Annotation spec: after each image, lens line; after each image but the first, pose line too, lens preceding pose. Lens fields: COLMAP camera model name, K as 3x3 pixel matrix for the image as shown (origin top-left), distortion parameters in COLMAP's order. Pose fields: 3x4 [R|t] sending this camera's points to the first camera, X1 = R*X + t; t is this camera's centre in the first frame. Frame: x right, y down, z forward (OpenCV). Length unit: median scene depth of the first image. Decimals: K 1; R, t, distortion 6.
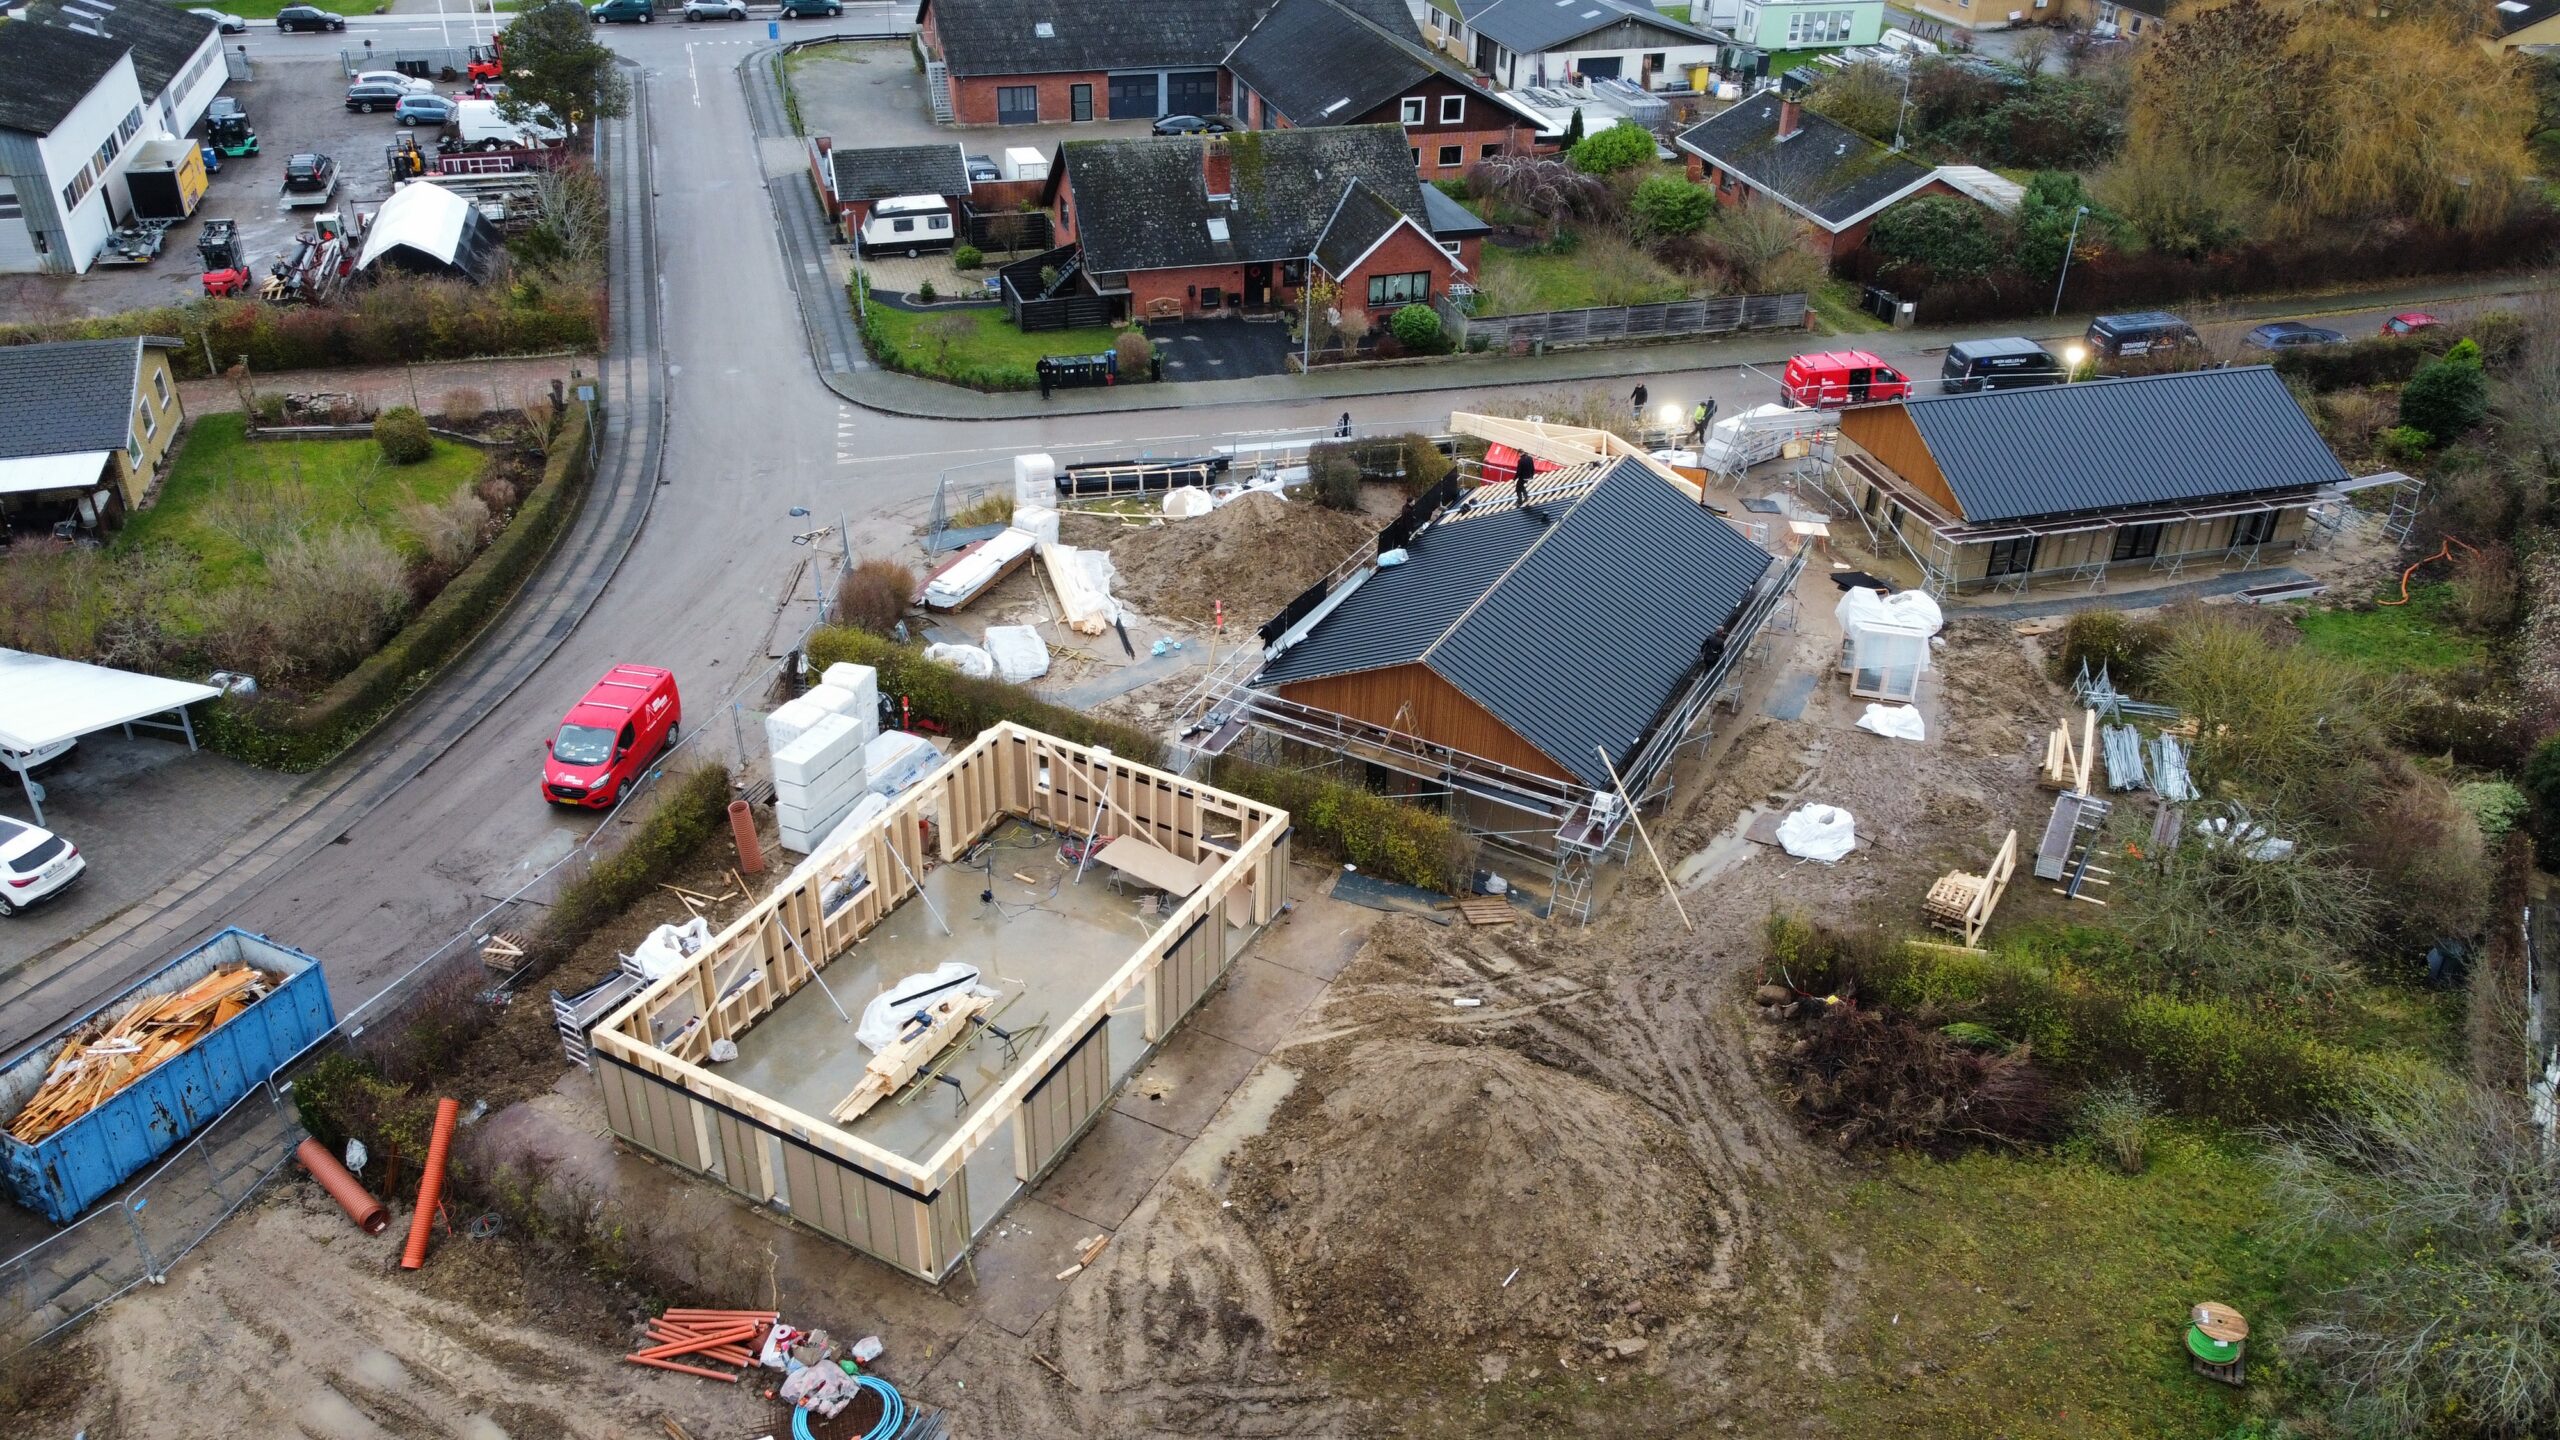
lens RADIAL K [[1933.9, 0, 1280.6], [0, 1933.9, 714.8], [0, 0, 1]] dist [-0.005058, 0.001521]
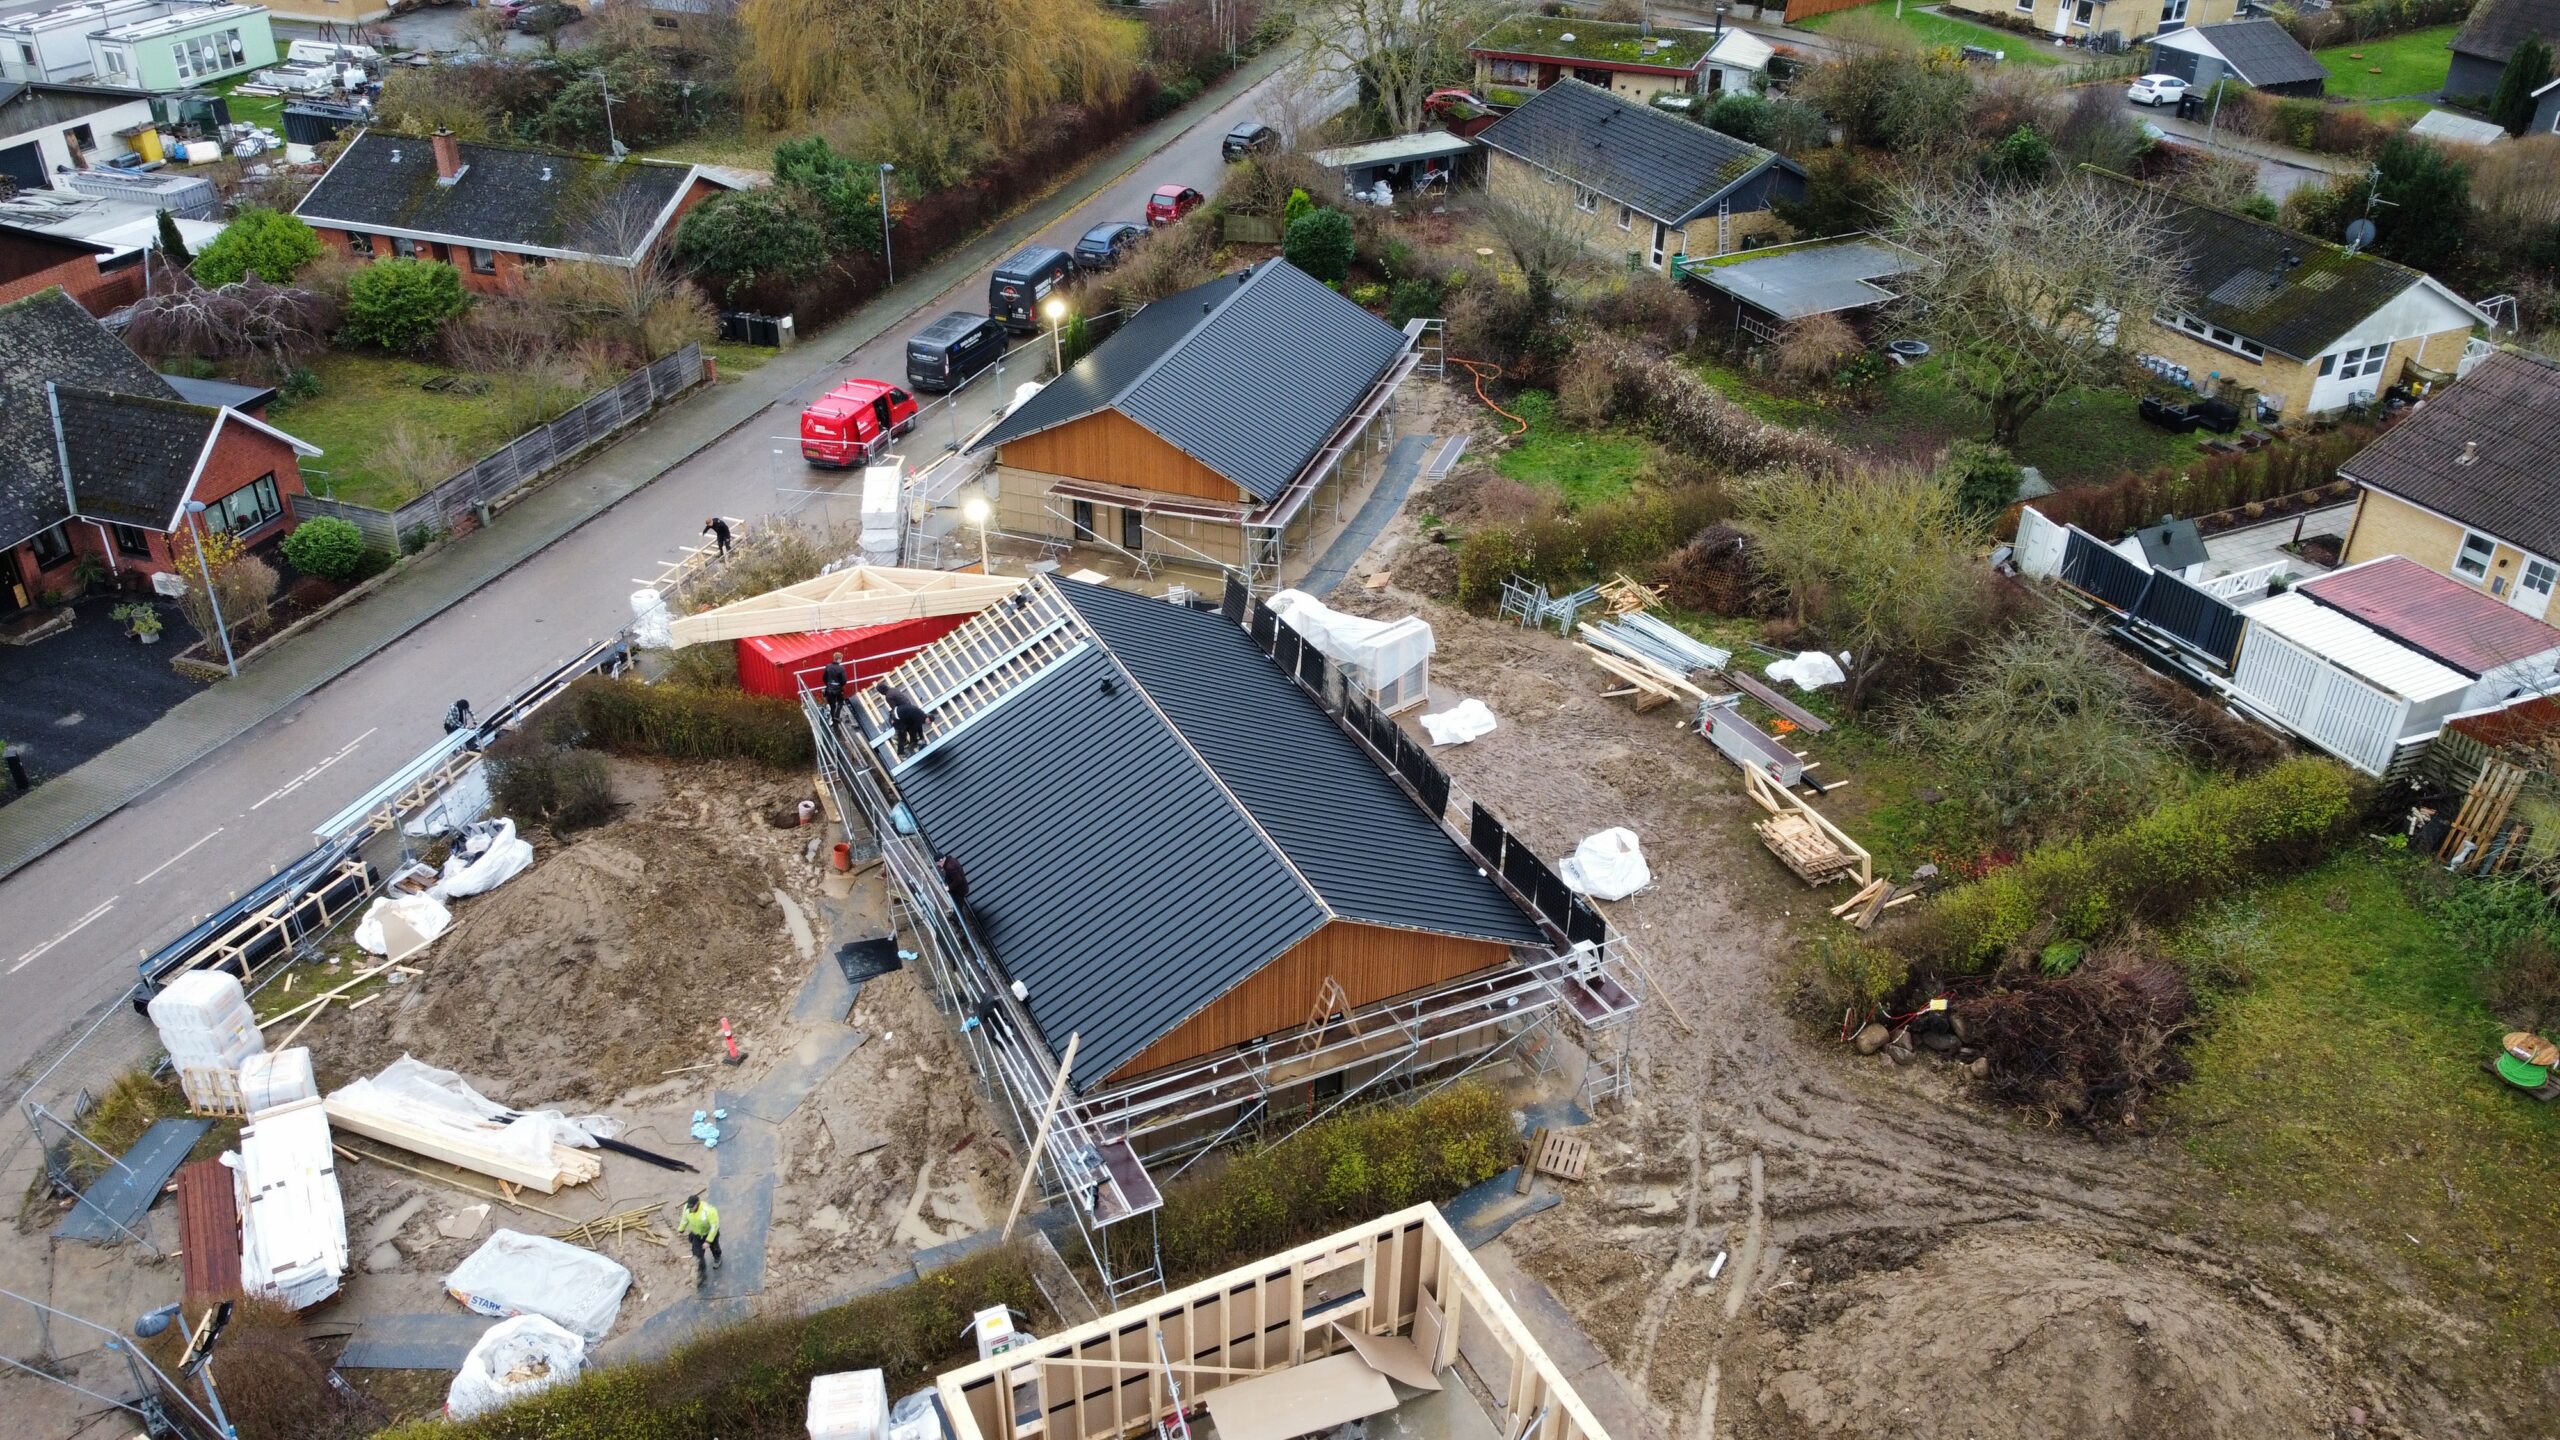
lens RADIAL K [[1933.9, 0, 1275.5], [0, 1933.9, 720.2], [0, 0, 1]] dist [-0.005058, 0.001521]
pose [[0.579631, -0.430932, 0.691611, -0.235925], [0.417985, 0.885798, 0.201618, -0.144110], [-0.699512, 0.172219, 0.693559, 0.295990]]
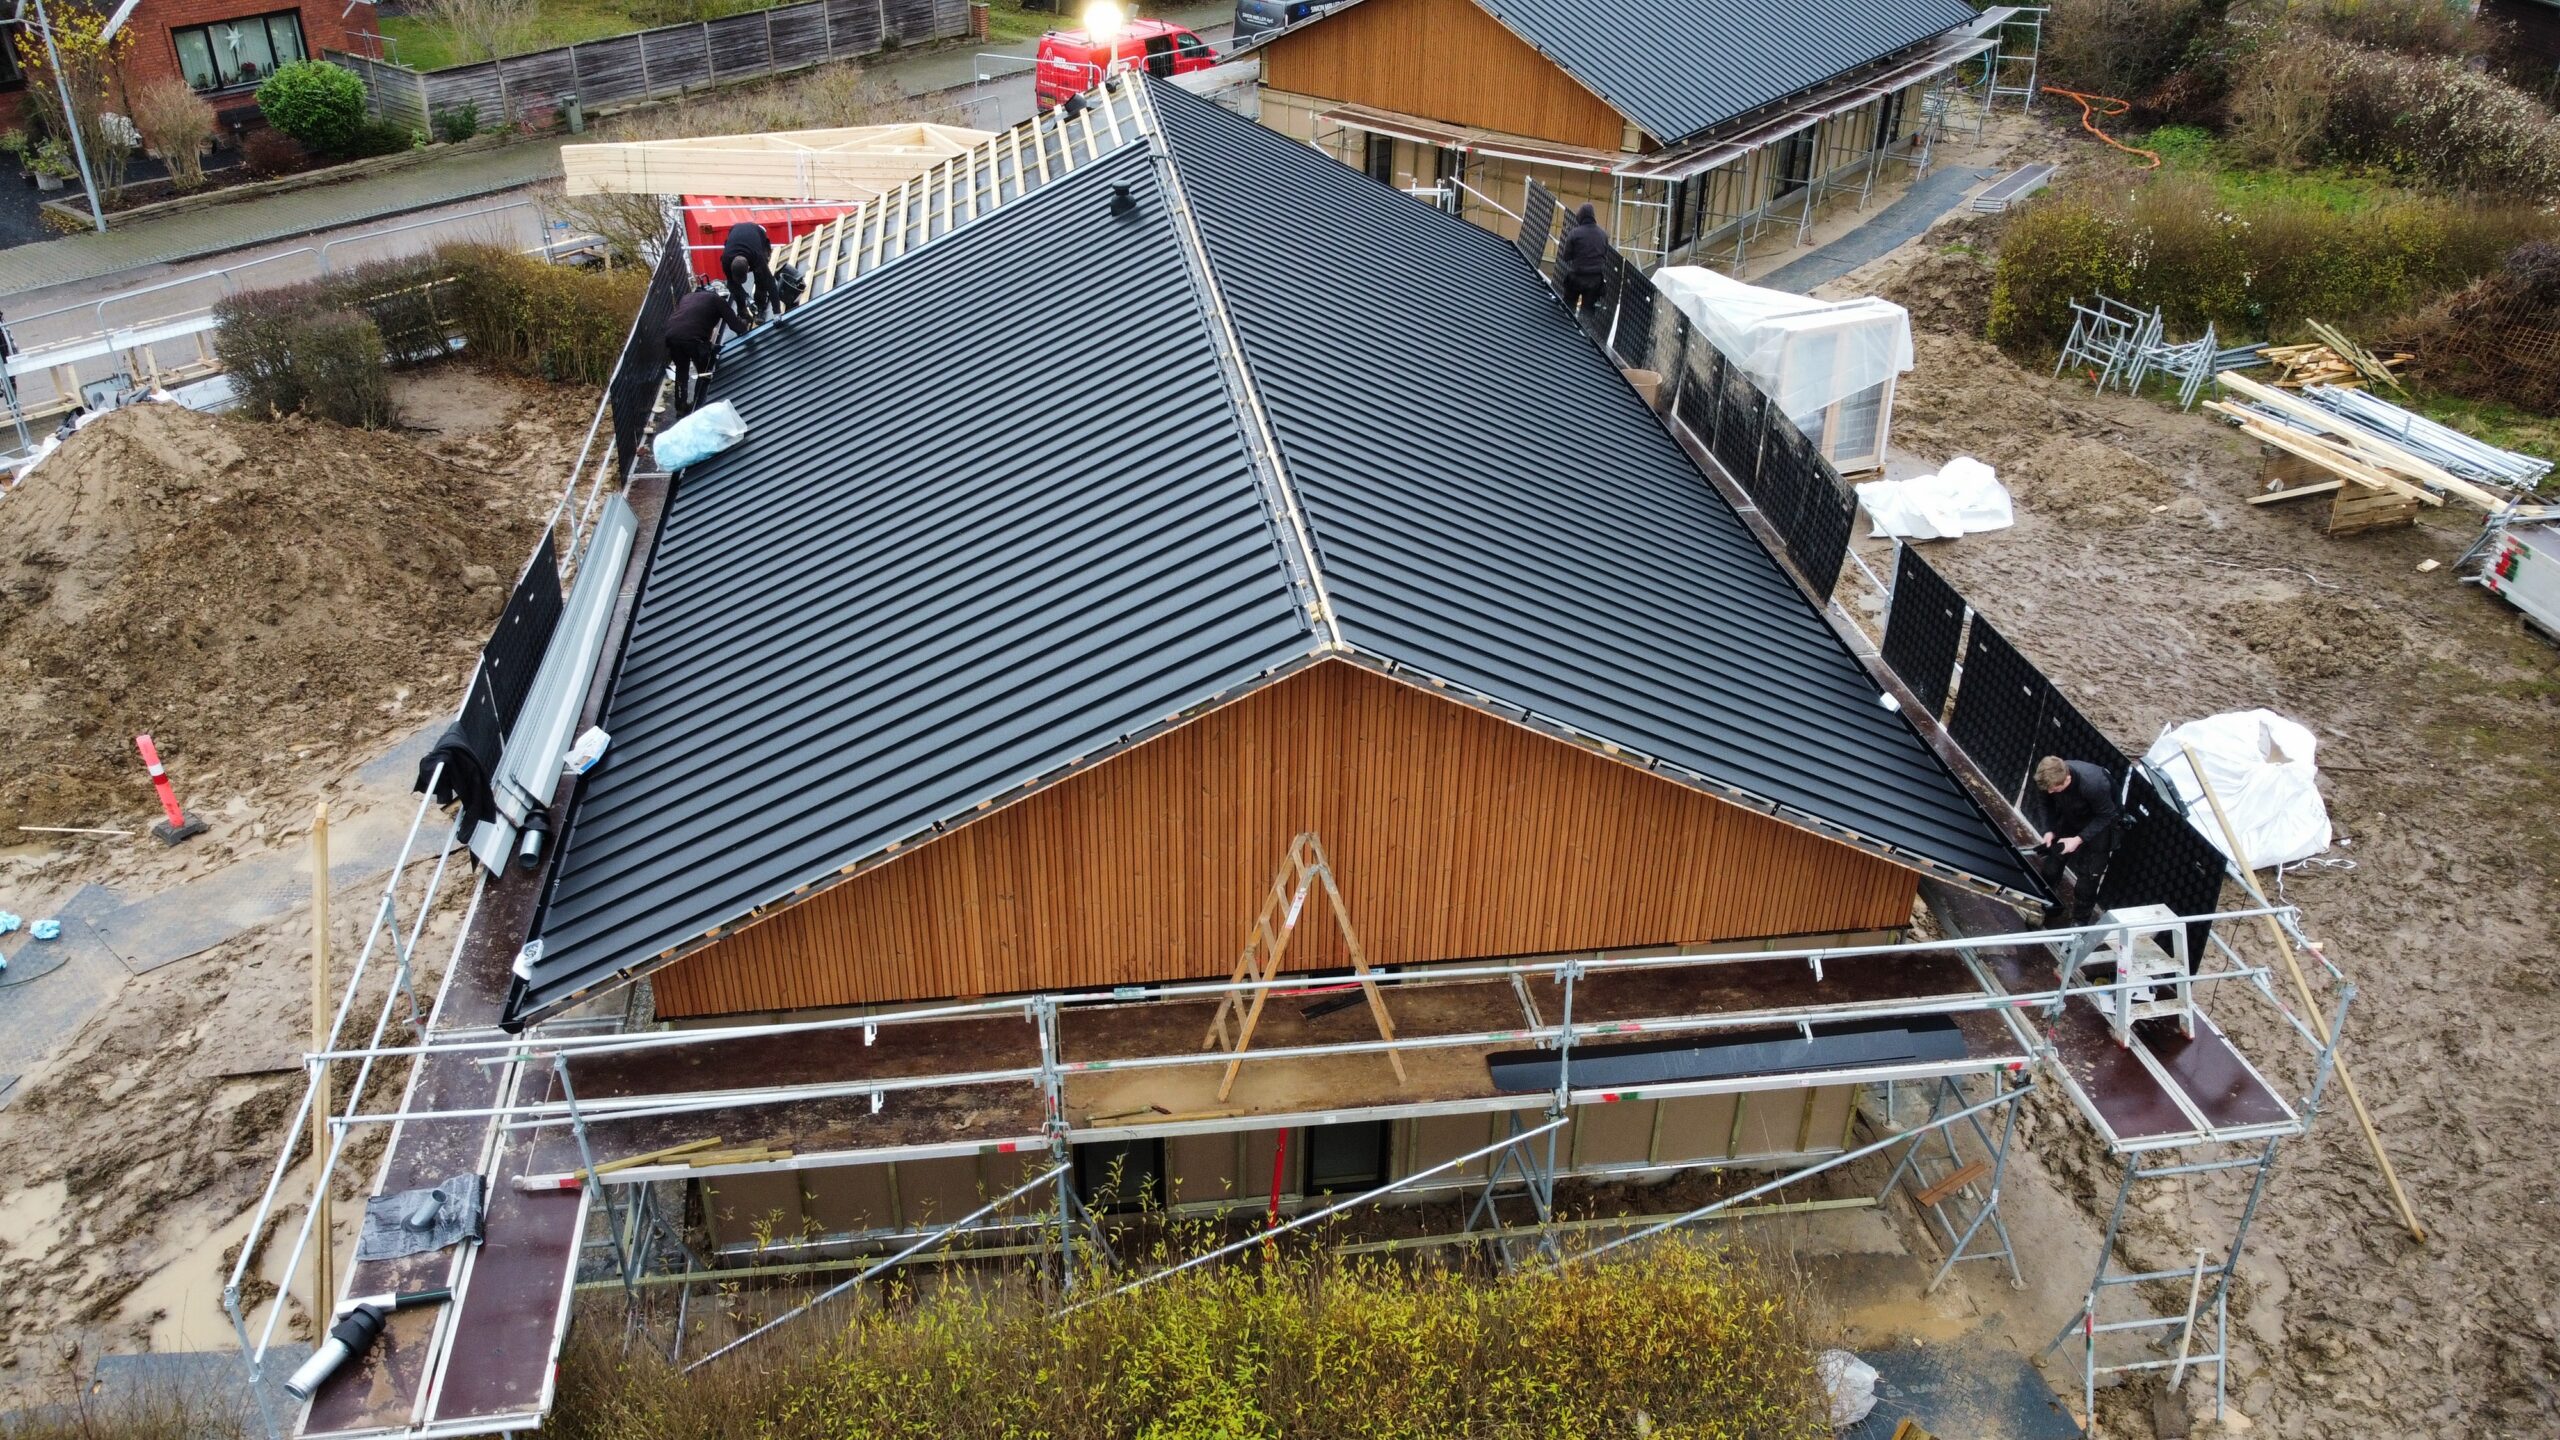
lens RADIAL K [[1933.9, 0, 1277.7], [0, 1933.9, 717.4], [0, 0, 1]] dist [-0.005058, 0.001521]
pose [[0.803231, -0.311131, 0.507955, -0.030282], [0.307972, 0.946843, 0.092961, -0.025755], [-0.509876, 0.081767, 0.856353, 0.472344]]
